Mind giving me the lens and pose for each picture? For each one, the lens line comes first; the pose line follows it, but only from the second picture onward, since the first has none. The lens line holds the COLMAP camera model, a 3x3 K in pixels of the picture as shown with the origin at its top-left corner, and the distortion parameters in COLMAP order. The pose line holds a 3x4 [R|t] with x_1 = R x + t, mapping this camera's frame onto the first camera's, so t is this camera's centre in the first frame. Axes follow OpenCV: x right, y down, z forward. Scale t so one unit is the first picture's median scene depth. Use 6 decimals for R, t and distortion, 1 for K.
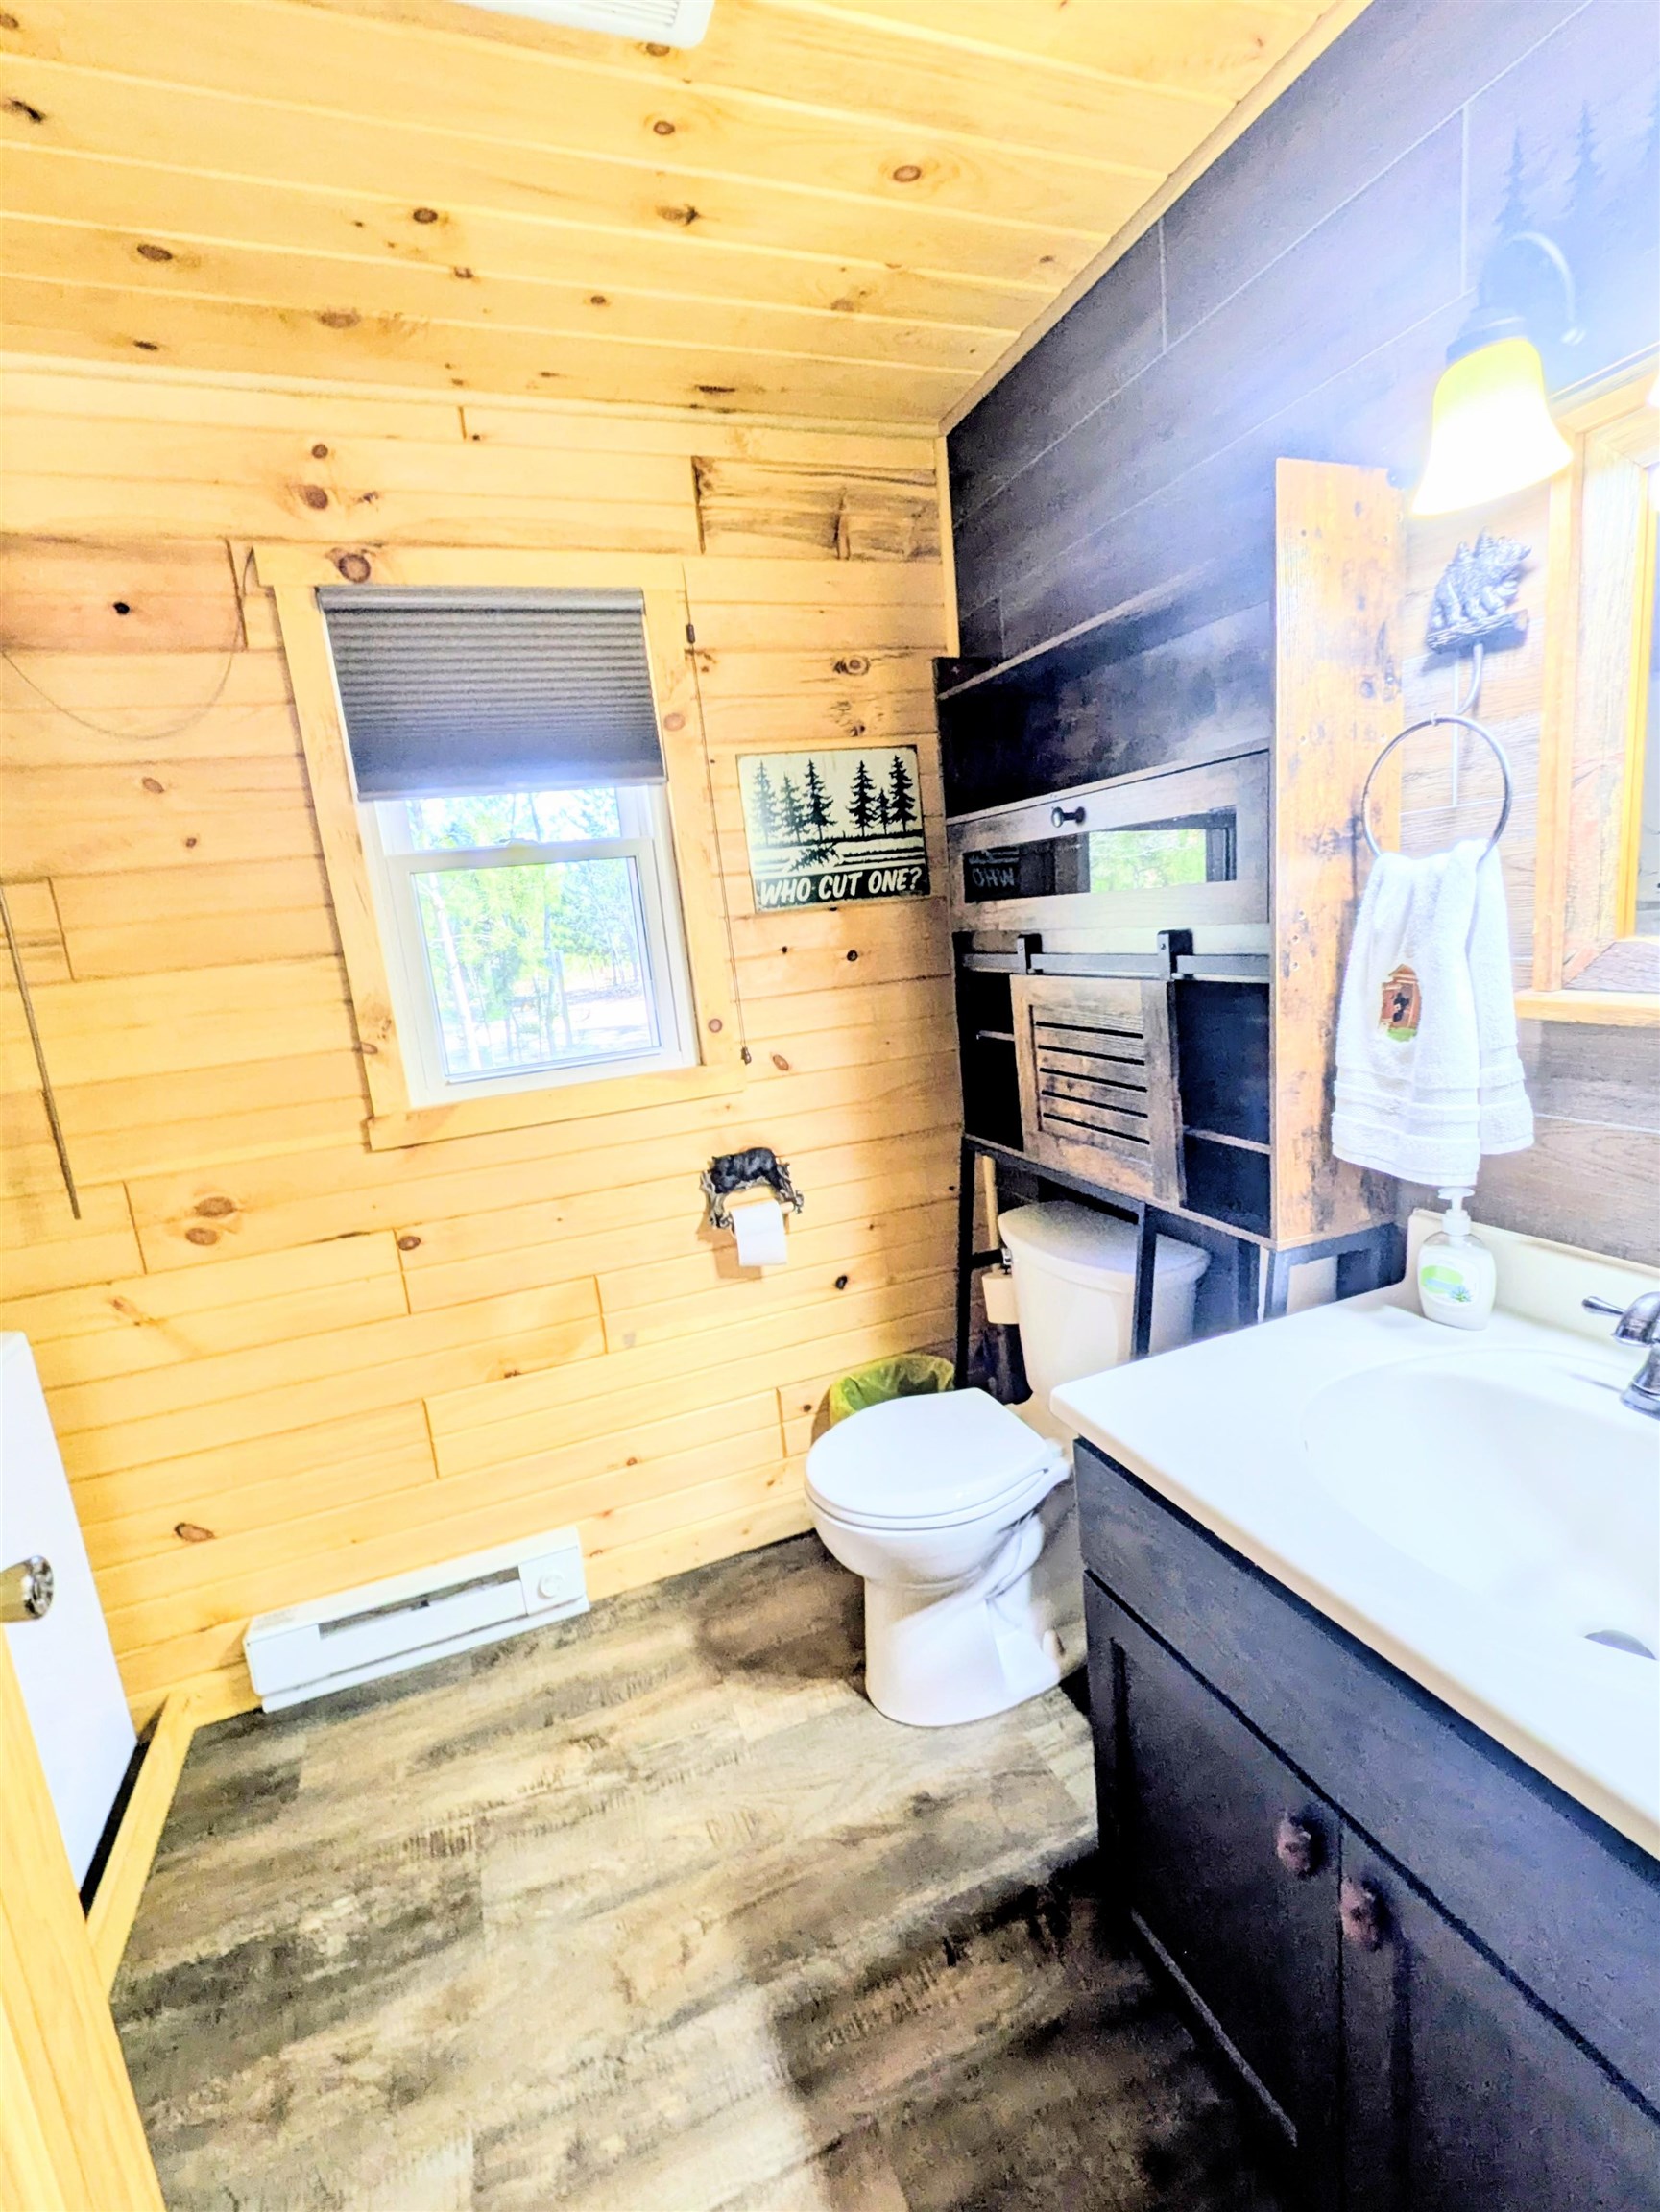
lens RADIAL K [[951.5, 0, 806.7], [0, 951.5, 1101.9], [0, 0, 1]] dist [0.003086, -0.003088]
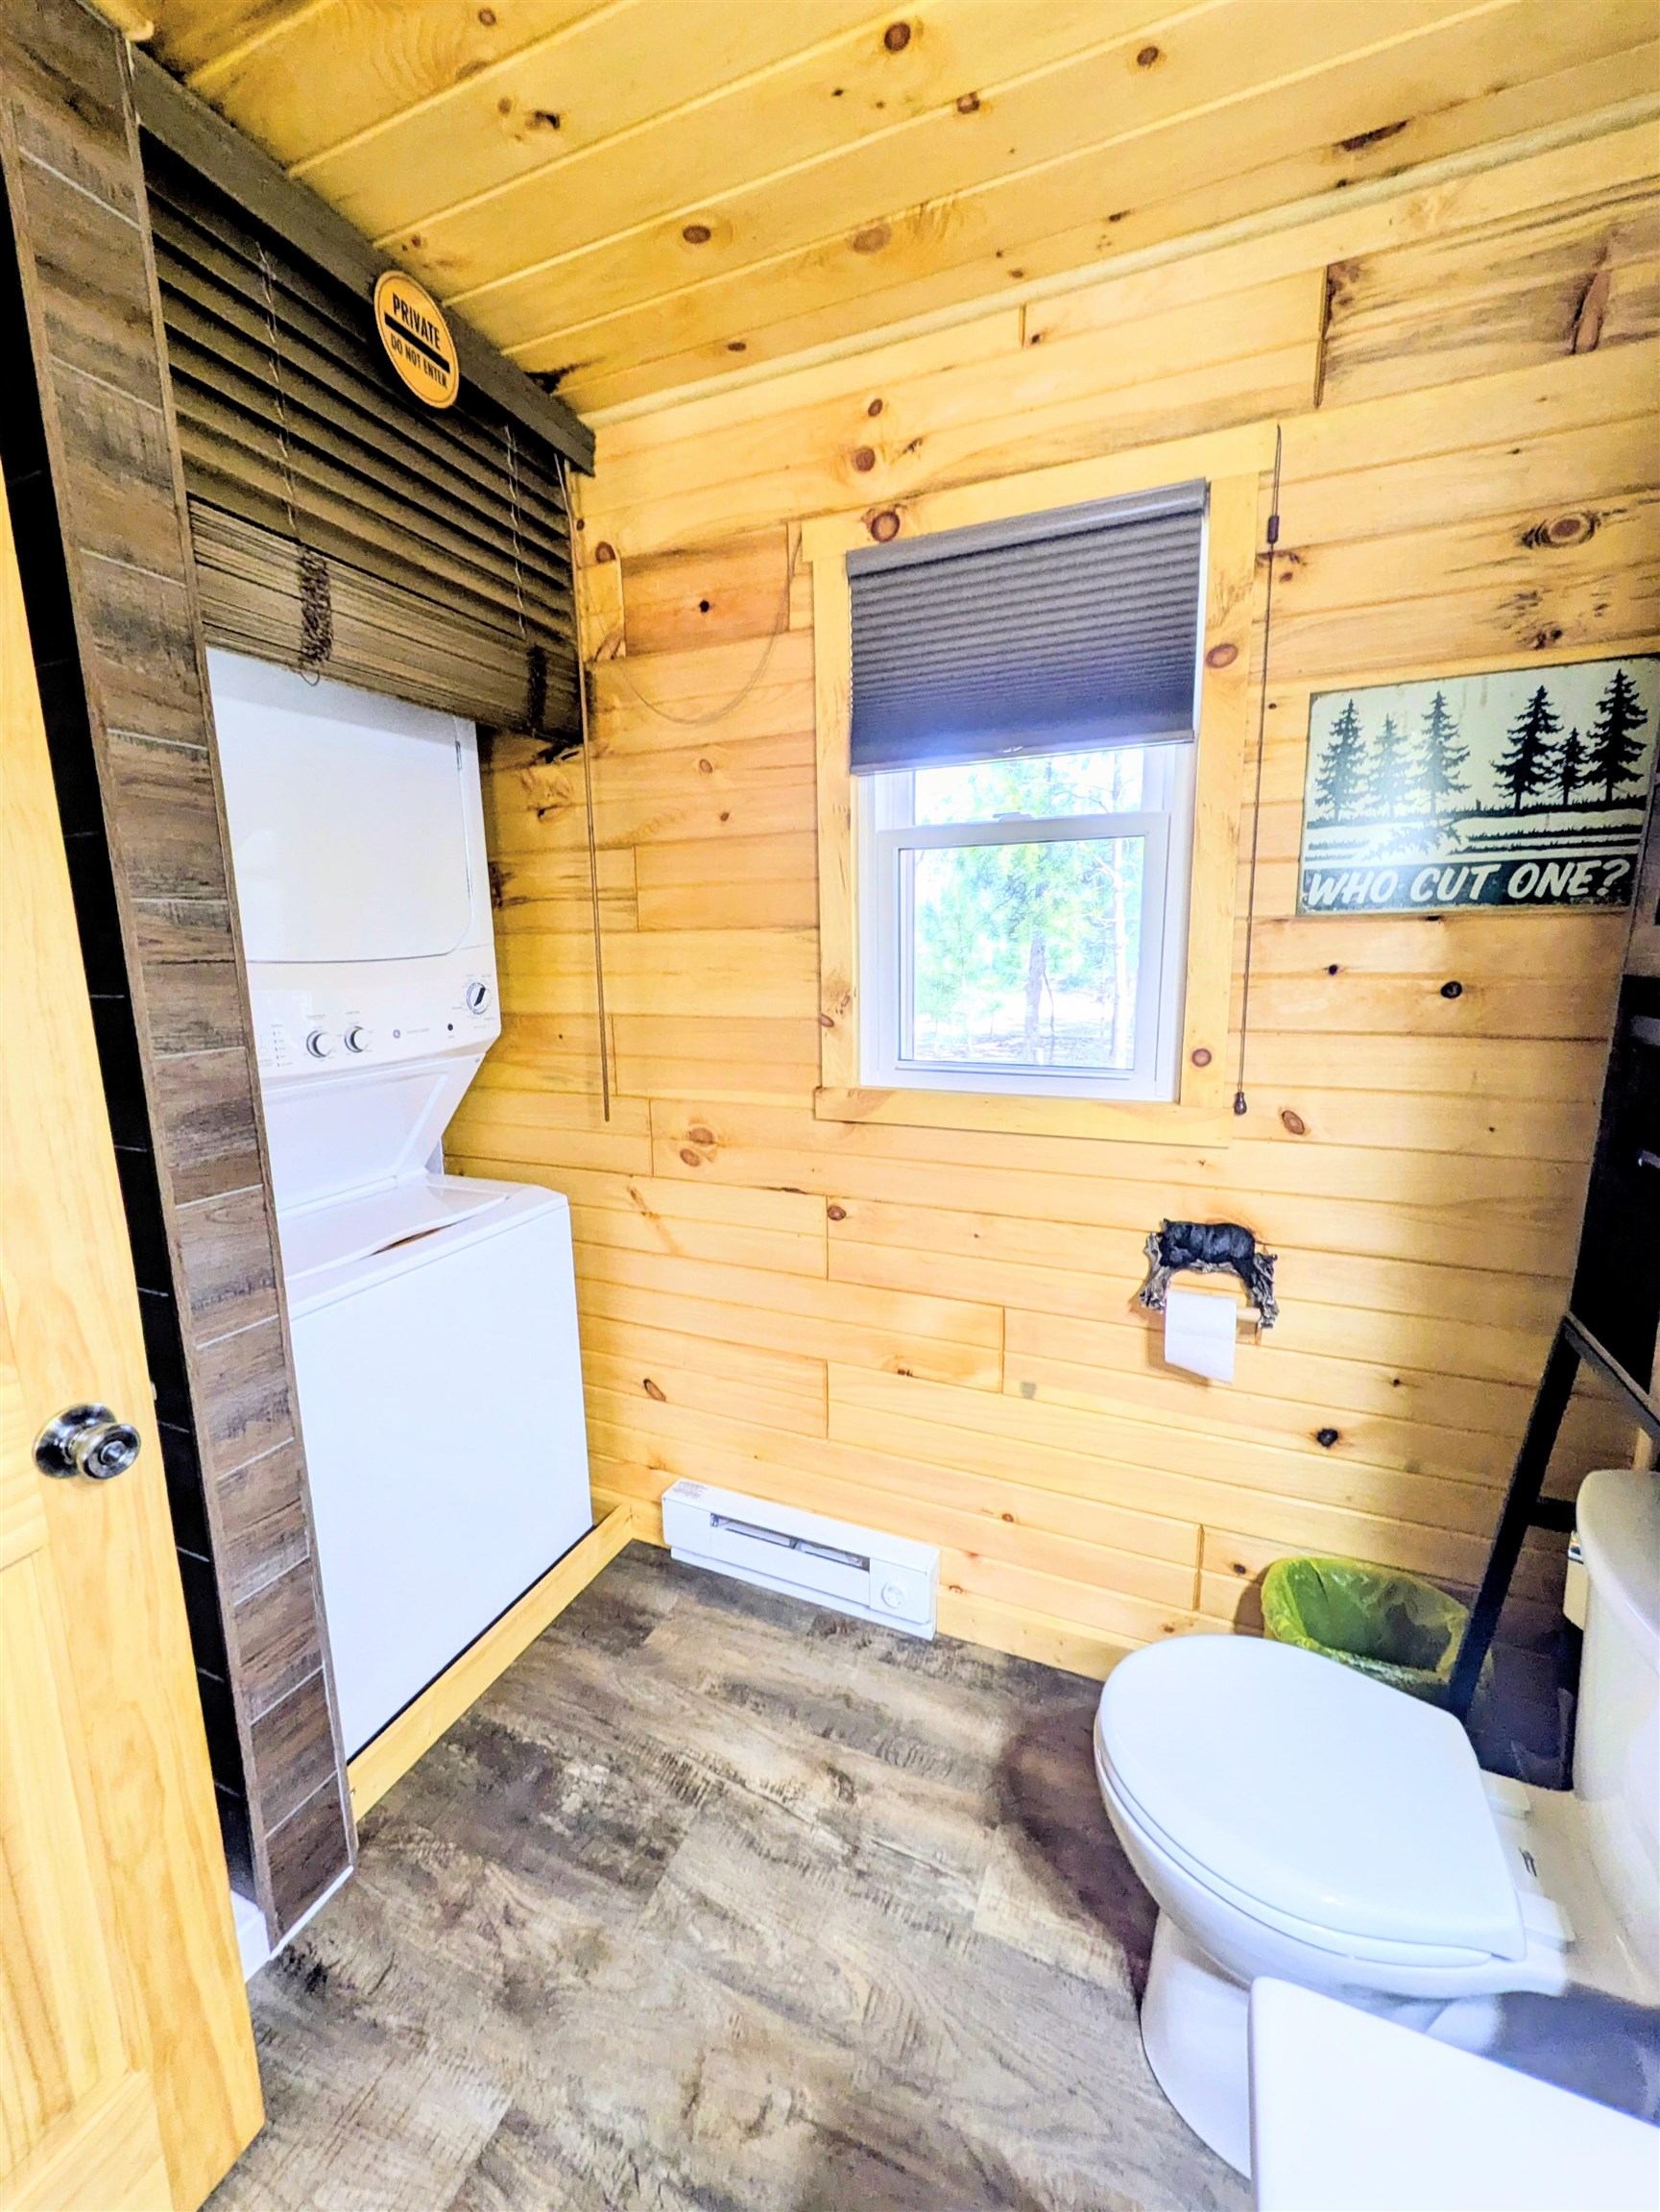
lens RADIAL K [[868.8, 0, 830.0], [0, 868.8, 1106.0], [0, 0, 1]] dist [0.002247, -0.000841]
pose [[0.728014, 0.213999, -0.651307, 0.161388], [-0.187917, 0.975936, 0.110613, -0.066784], [0.659305, 0.041864, 0.750709, 0.288057]]
